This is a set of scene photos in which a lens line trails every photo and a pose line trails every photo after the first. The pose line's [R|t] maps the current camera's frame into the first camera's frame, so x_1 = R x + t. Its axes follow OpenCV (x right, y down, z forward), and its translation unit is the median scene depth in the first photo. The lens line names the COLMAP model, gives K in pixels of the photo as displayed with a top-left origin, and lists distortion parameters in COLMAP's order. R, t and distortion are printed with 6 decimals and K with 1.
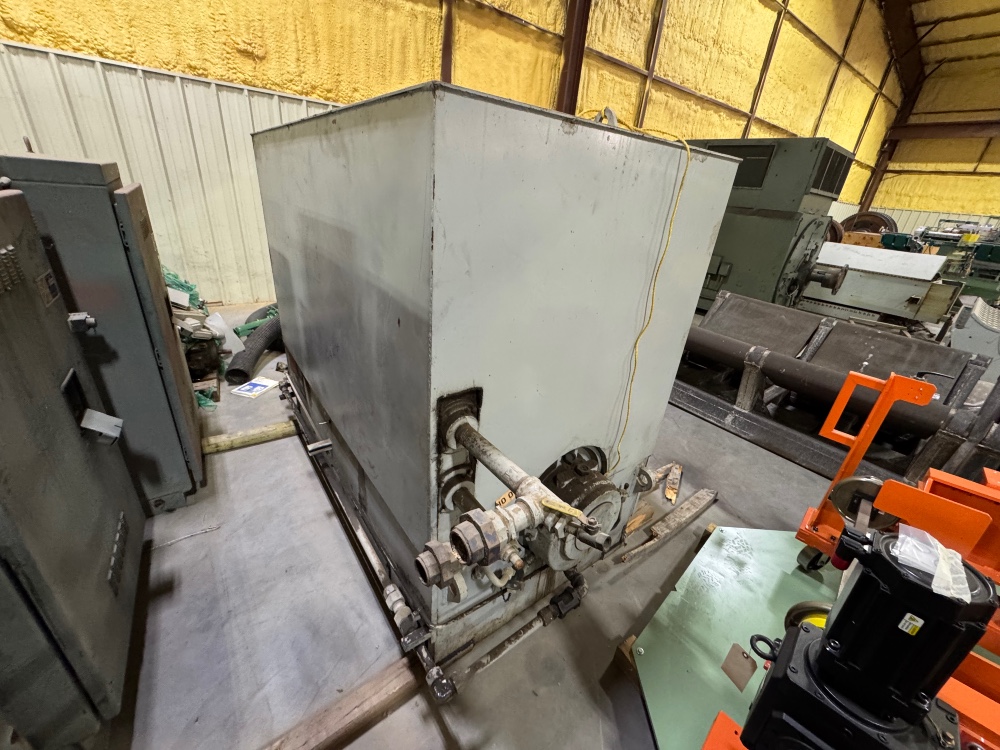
lens RADIAL K [[401.5, 0, 500.0], [0, 401.5, 375.0], [0, 0, 1]] dist [-0.004713, 0.000422]
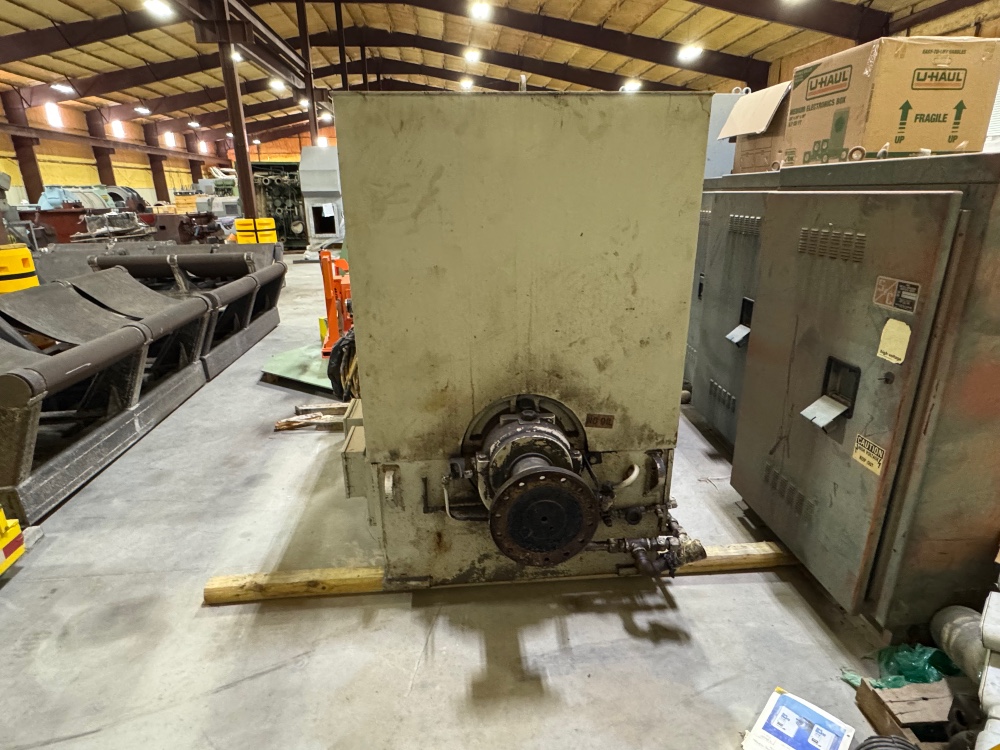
lens RADIAL K [[546.0, 0, 495.5], [0, 546.0, 378.0], [0, 0, 1]] dist [-0.003875, 0.000218]
pose [[-0.845915, -0.239652, 0.476440, -0.600695], [0.169637, 0.726046, 0.666394, -0.633823], [-0.505620, 0.644534, -0.573519, 1.346492]]
